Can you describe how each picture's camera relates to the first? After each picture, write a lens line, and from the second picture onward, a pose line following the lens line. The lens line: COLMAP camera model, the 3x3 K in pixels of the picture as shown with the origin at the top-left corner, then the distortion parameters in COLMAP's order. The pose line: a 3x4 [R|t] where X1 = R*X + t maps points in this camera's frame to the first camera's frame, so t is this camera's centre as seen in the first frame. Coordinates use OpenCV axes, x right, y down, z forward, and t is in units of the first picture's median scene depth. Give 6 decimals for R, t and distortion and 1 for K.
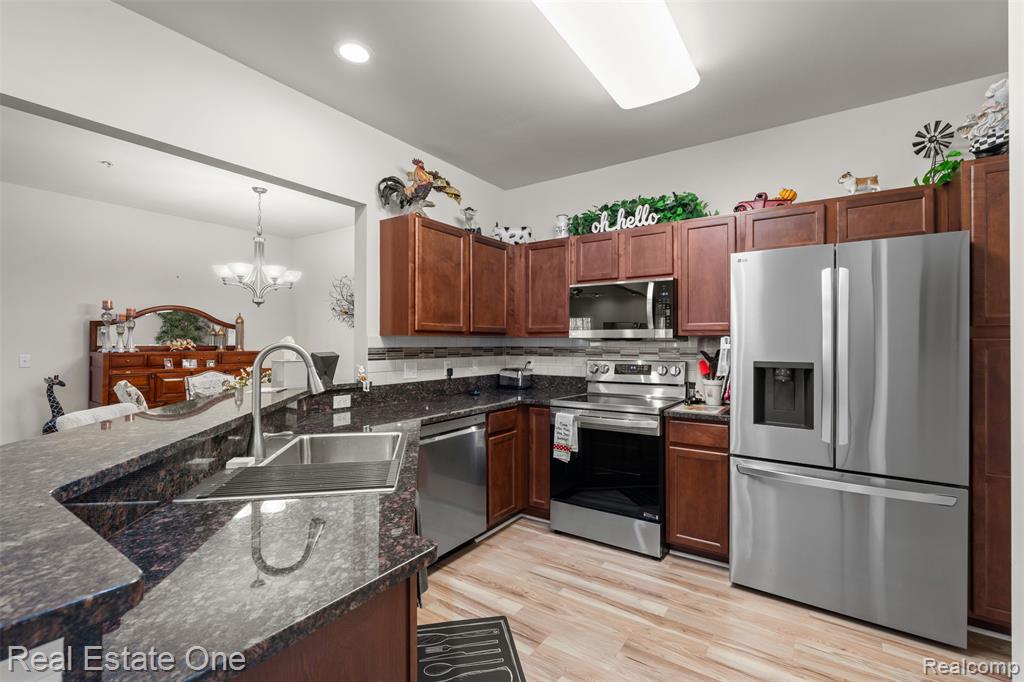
lens RADIAL K [[451.0, 0, 510.8], [0, 451.0, 341.4], [0, 0, 1]] dist [-0.004283, 0.000549]
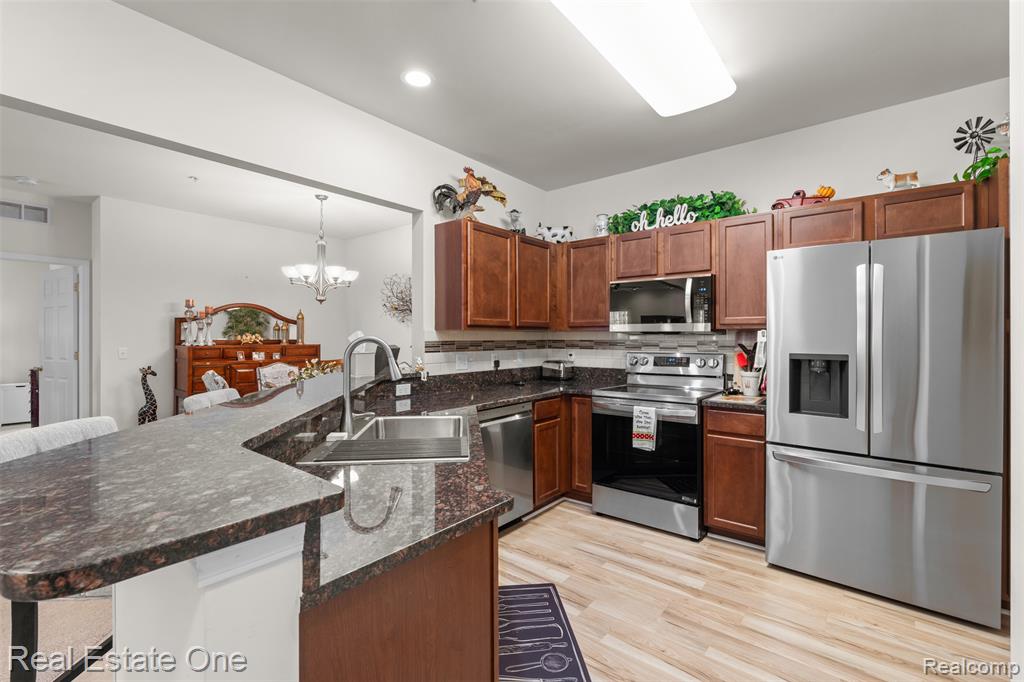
lens RADIAL K [[451.0, 0, 509.7], [0, 451.0, 337.3], [0, 0, 1]] dist [-0.004283, 0.000549]
pose [[0.996846, -0.002111, -0.079330, -0.022322], [0.002504, 0.999985, 0.004854, -0.000256], [0.079319, -0.005037, 0.996837, -0.078011]]
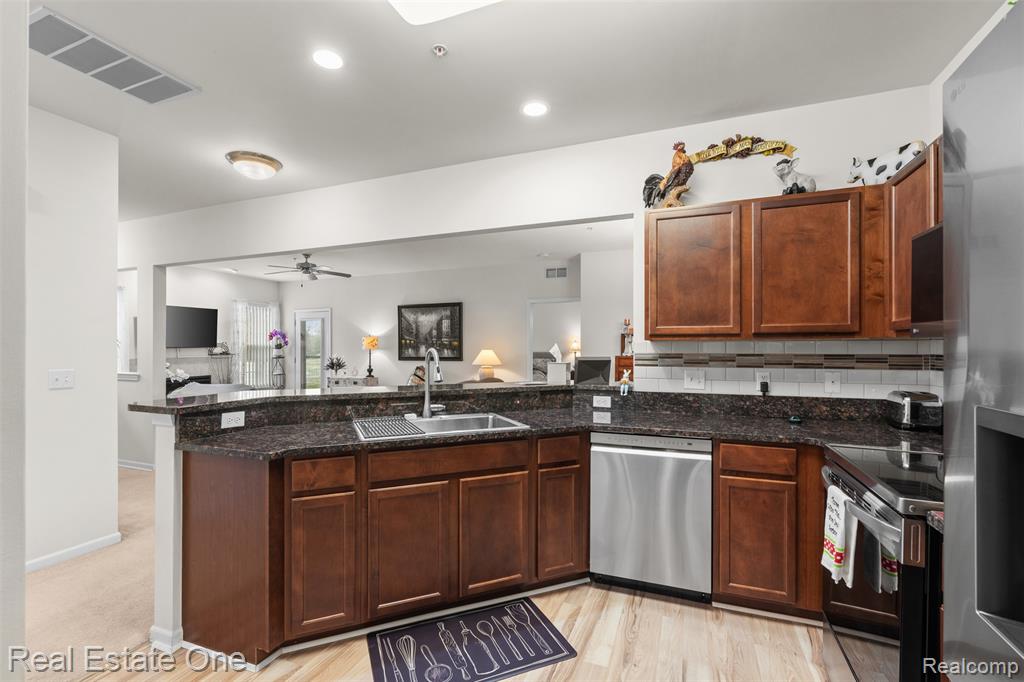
lens RADIAL K [[451.0, 0, 508.9], [0, 451.0, 348.3], [0, 0, 1]] dist [-0.004283, 0.000549]
pose [[0.218829, -0.002084, -0.975761, 0.598948], [0.004071, 0.999991, -0.001223, 0.002475], [0.975755, -0.003705, 0.218836, 0.486514]]
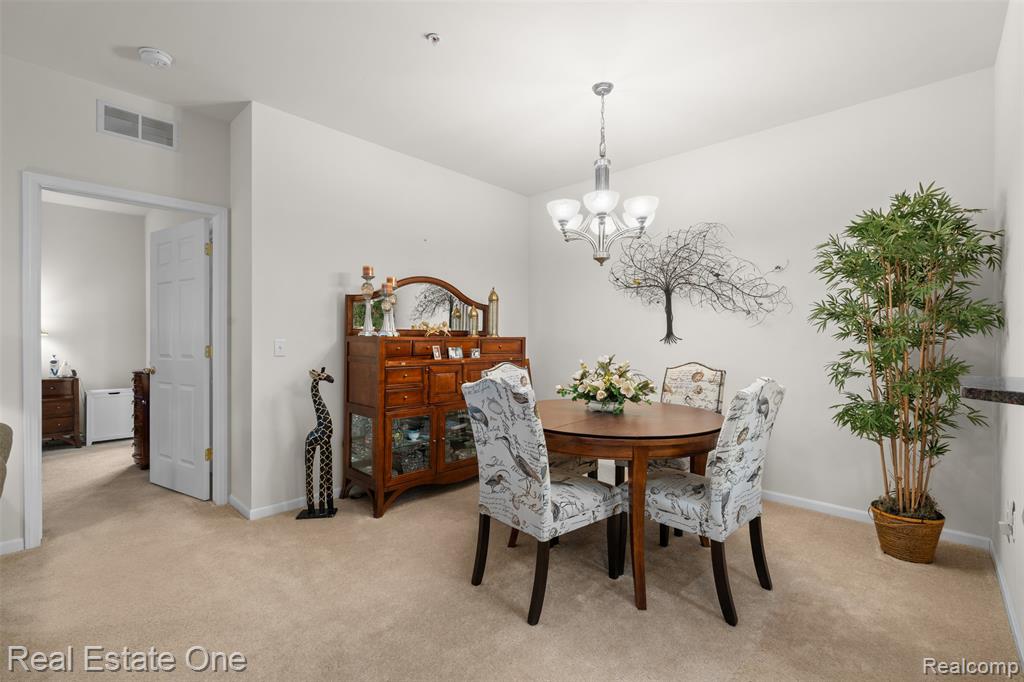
lens RADIAL K [[451.0, 0, 506.1], [0, 451.0, 338.2], [0, 0, 1]] dist [-0.004283, 0.000549]
pose [[0.988011, -0.004725, -0.154309, -0.832813], [0.004665, 0.999989, -0.000747, 0.042186], [0.154311, 0.000018, 0.988022, 0.453107]]
